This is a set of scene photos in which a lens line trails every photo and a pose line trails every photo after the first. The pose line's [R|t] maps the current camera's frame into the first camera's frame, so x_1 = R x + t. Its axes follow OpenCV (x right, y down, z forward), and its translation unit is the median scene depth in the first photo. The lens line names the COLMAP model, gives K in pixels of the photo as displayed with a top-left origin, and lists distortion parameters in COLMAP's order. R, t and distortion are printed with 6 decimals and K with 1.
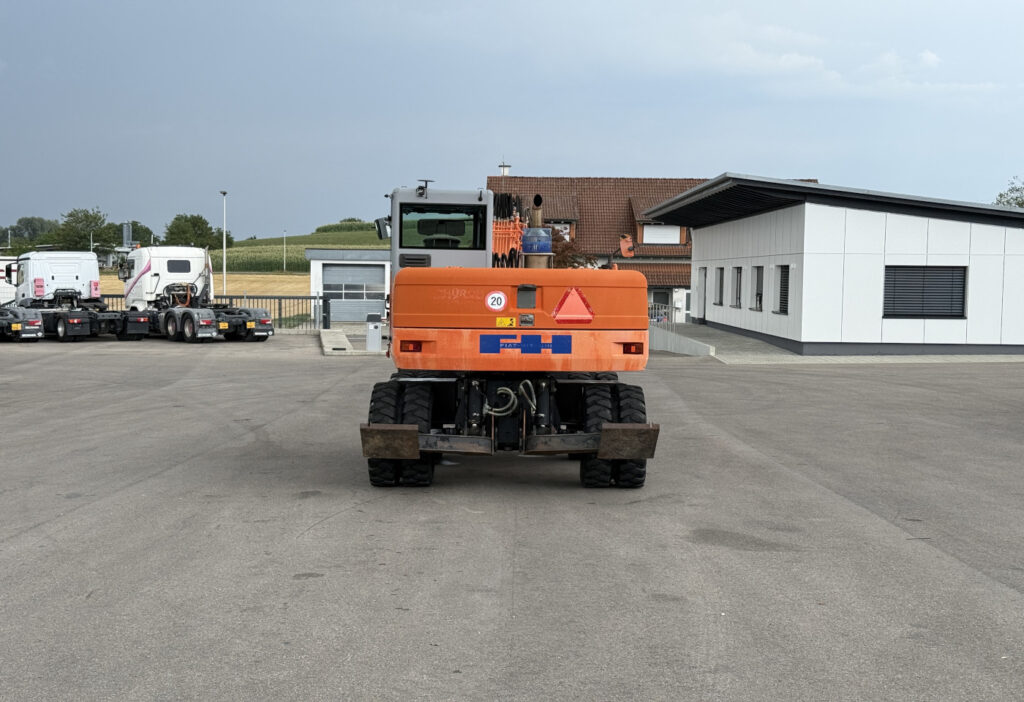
lens RADIAL K [[1440.9, 0, 513.6], [0, 1440.9, 354.0], [0, 0, 1]] dist [0.133332, 0.000000]
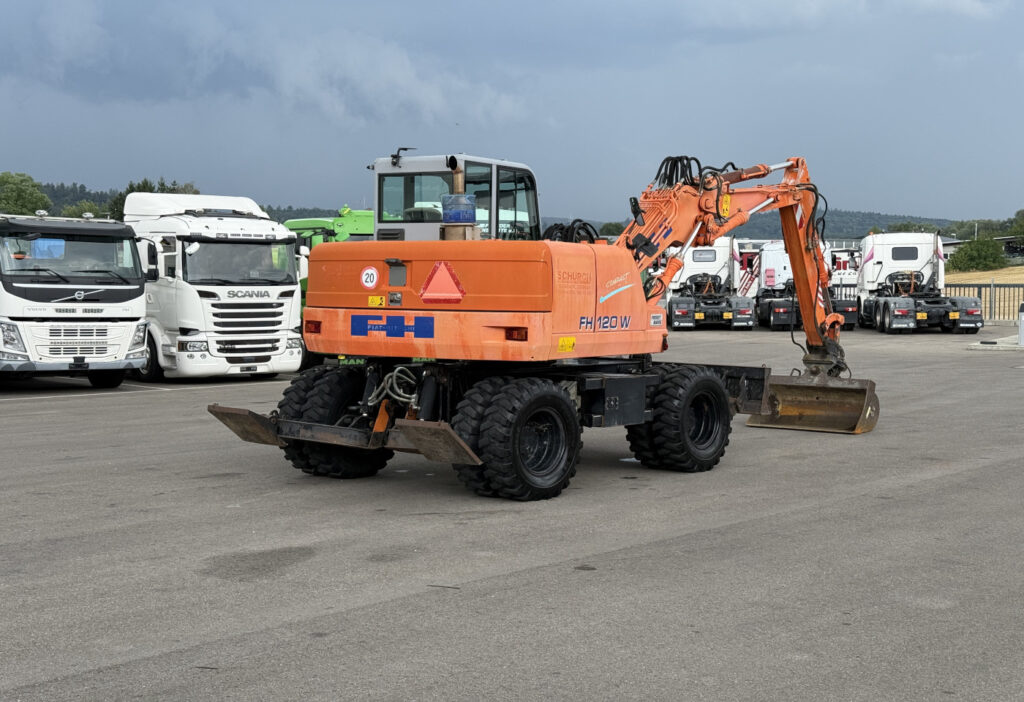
lens RADIAL K [[1440.9, 0, 515.2], [0, 1440.9, 352.4], [0, 0, 1]] dist [0.133332, 0.000000]
pose [[0.782715, 0.026739, -0.621806, 0.239677], [-0.024534, 0.999626, 0.012103, -0.001299], [0.621897, 0.005782, 0.783078, 0.137074]]
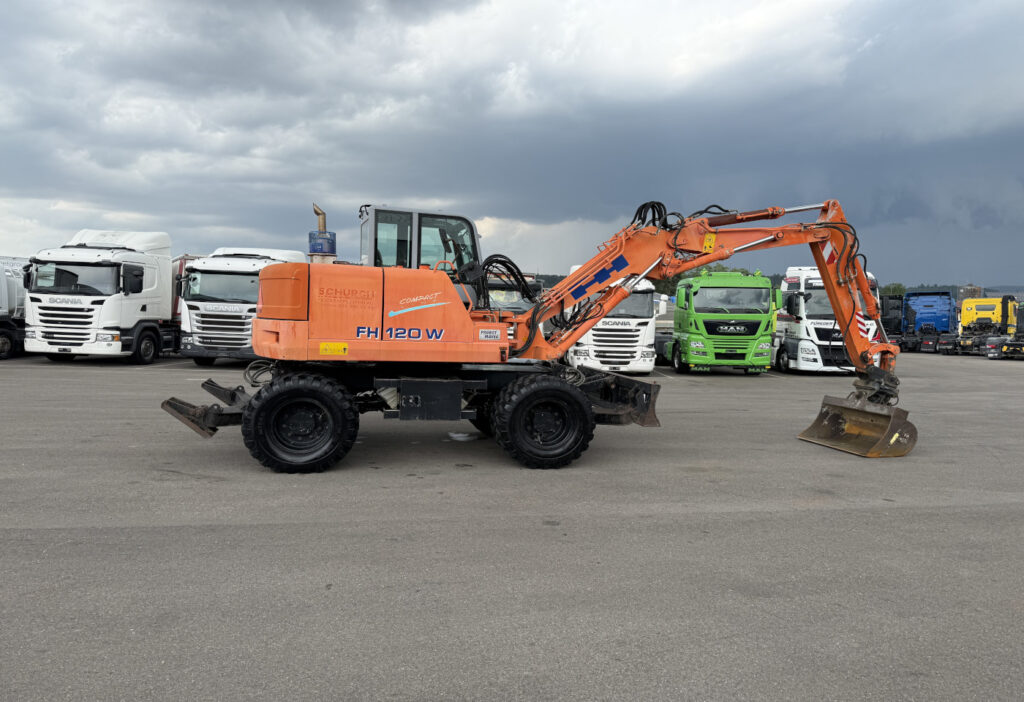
lens RADIAL K [[721.3, 0, 508.6], [0, 721.3, 357.5], [0, 0, 1]] dist [0.035468, -0.054512]
pose [[0.203128, 0.052332, -0.977753, 0.250319], [-0.064358, 0.997125, 0.039998, -0.008031], [0.977035, 0.054802, 0.205912, 0.404808]]
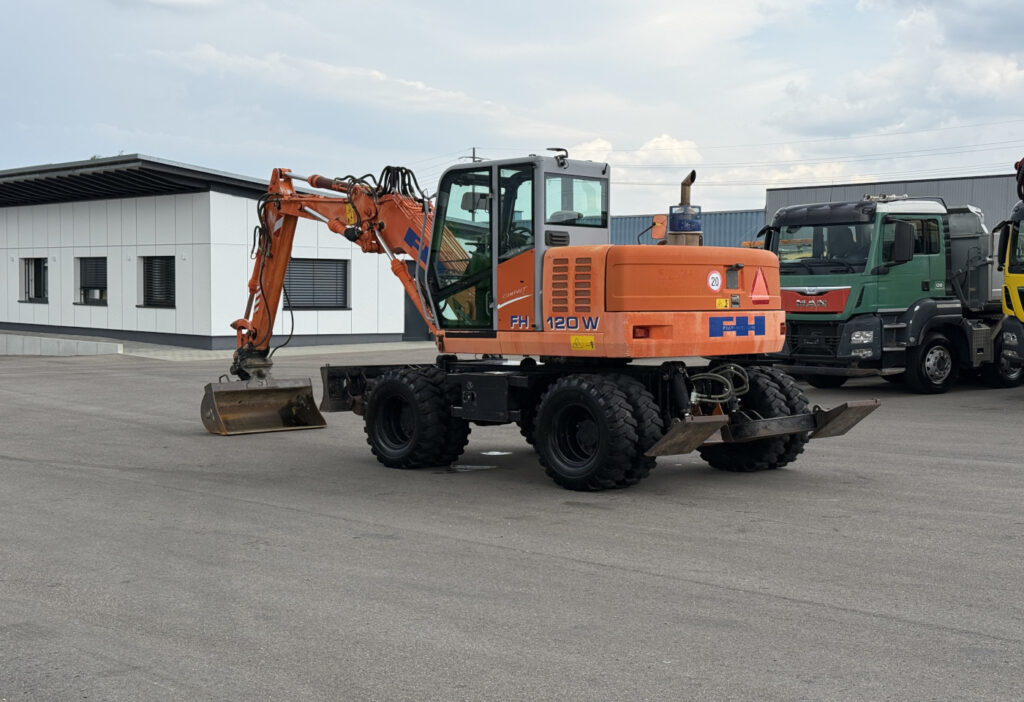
lens RADIAL K [[1440.9, 0, 515.1], [0, 1440.9, 356.4], [0, 0, 1]] dist [0.133332, 0.000000]
pose [[0.753524, -0.037224, 0.656366, -0.284035], [0.035627, 0.999241, 0.015768, -0.002791], [-0.656454, 0.011503, 0.754278, 0.144666]]
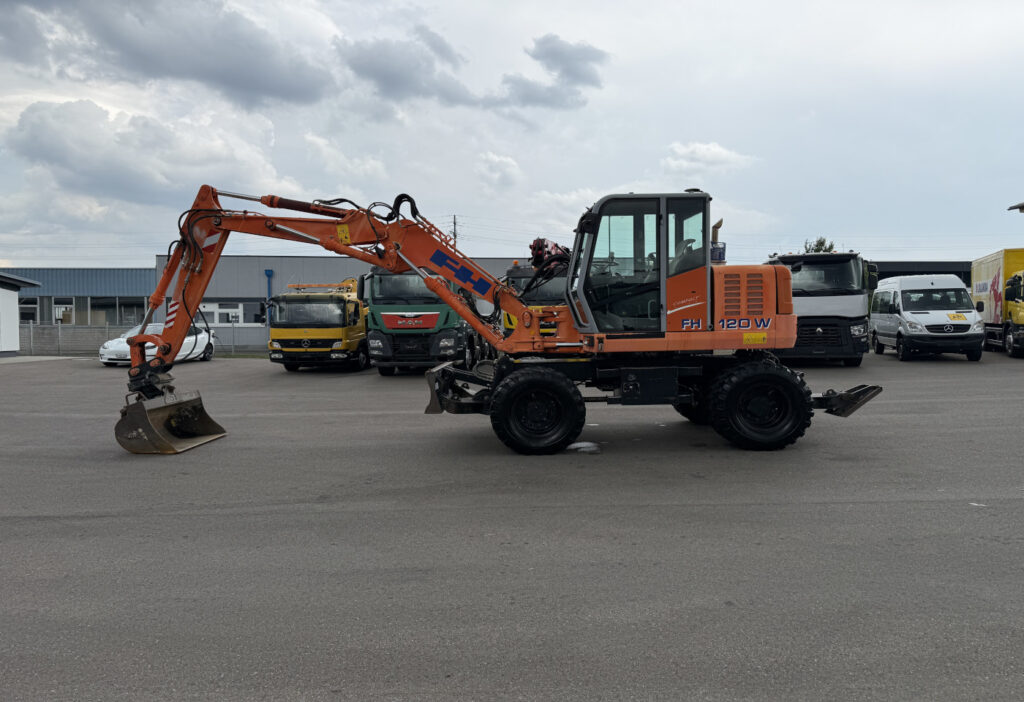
lens RADIAL K [[721.3, 0, 517.5], [0, 721.3, 362.2], [0, 0, 1]] dist [0.035468, -0.054512]
pose [[-0.009322, -0.060346, 0.998134, -0.273982], [0.053440, 0.996721, 0.060759, -0.010389], [-0.998528, 0.053906, -0.006066, 0.469616]]
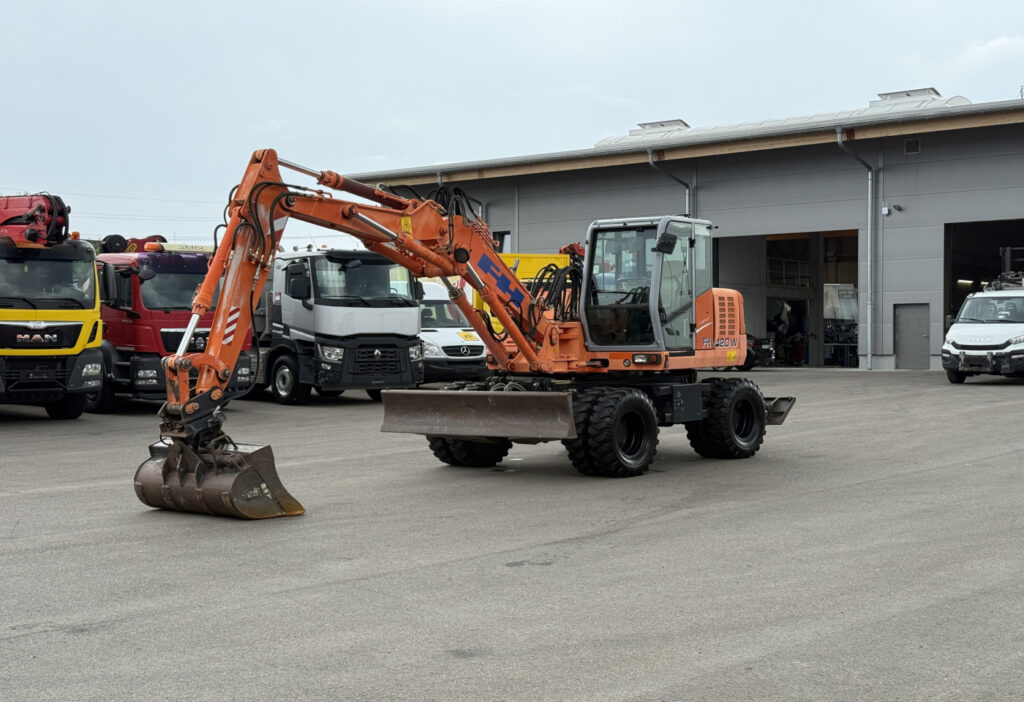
lens RADIAL K [[1440.9, 0, 522.2], [0, 1440.9, 341.1], [0, 0, 1]] dist [0.133332, 0.000000]
pose [[-0.781129, -0.007439, 0.624326, -0.298109], [0.023599, 0.998863, 0.041428, -0.027314], [-0.623924, 0.047094, -0.780065, 0.823580]]
